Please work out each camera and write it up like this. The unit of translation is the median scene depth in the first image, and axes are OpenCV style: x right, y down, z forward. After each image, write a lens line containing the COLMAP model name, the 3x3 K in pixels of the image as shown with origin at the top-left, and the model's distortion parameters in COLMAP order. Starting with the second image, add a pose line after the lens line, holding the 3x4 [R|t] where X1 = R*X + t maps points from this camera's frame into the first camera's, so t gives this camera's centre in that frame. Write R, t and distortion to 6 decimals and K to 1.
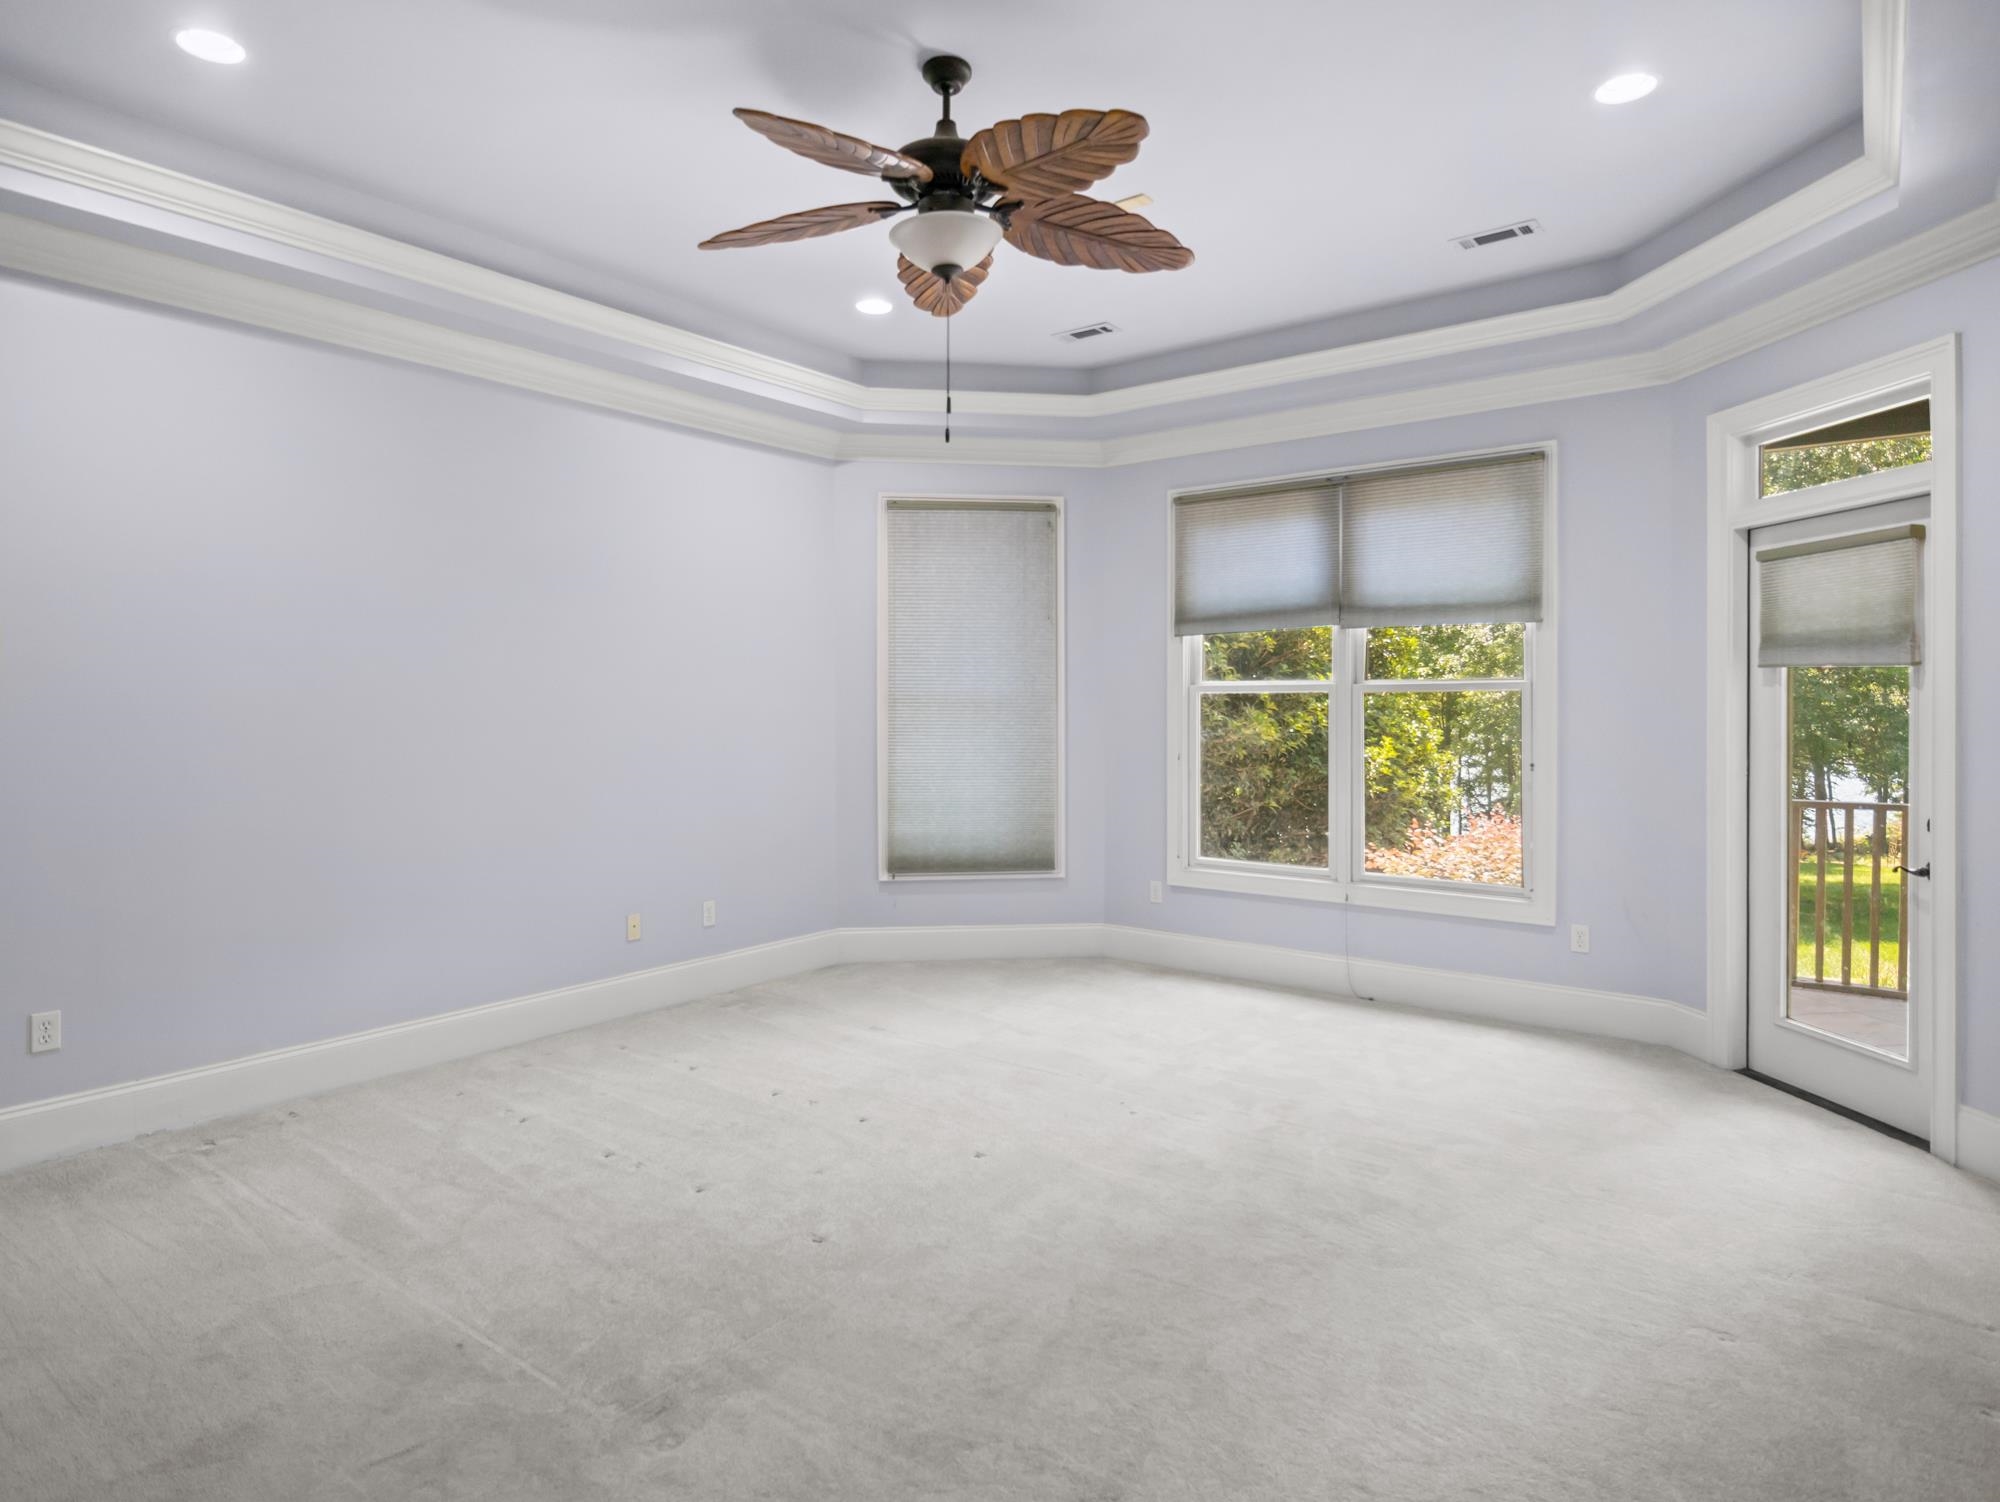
lens RADIAL K [[1142.0, 0, 1001.6], [0, 1142.0, 717.9], [0, 0, 1]] dist [-0.024240, 0.009690]
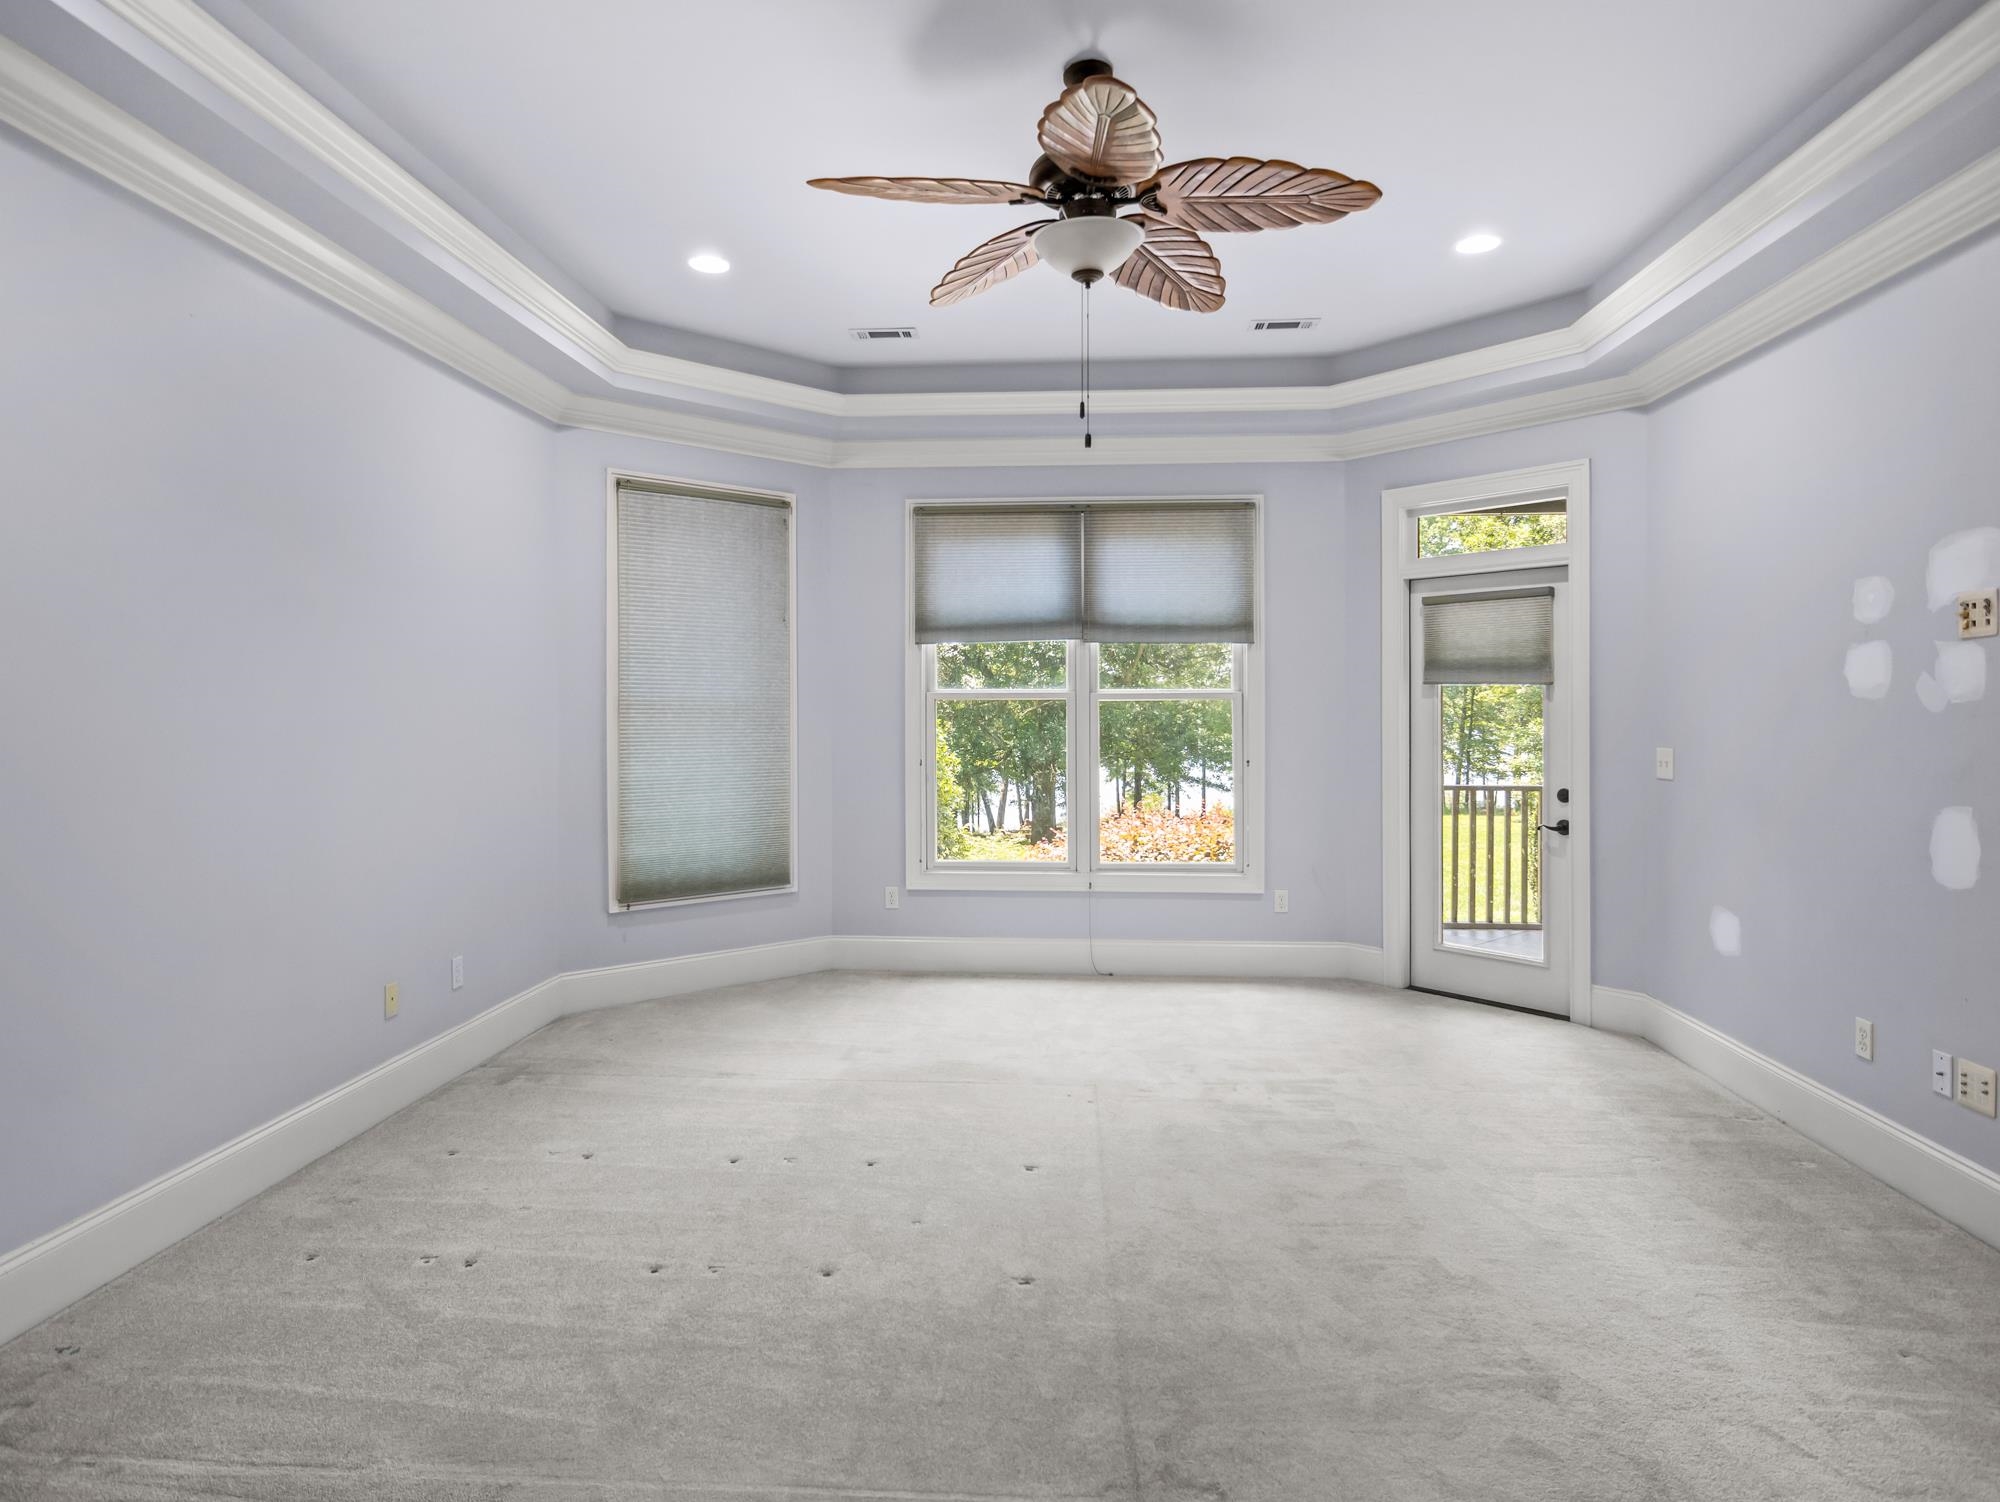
lens RADIAL K [[1142.0, 0, 1001.6], [0, 1142.0, 717.9], [0, 0, 1]] dist [-0.024240, 0.009690]
pose [[0.832578, -0.002175, 0.553904, -0.381958], [0.005104, 0.999980, -0.003745, -0.001534], [-0.553885, 0.005945, 0.832572, 0.123954]]
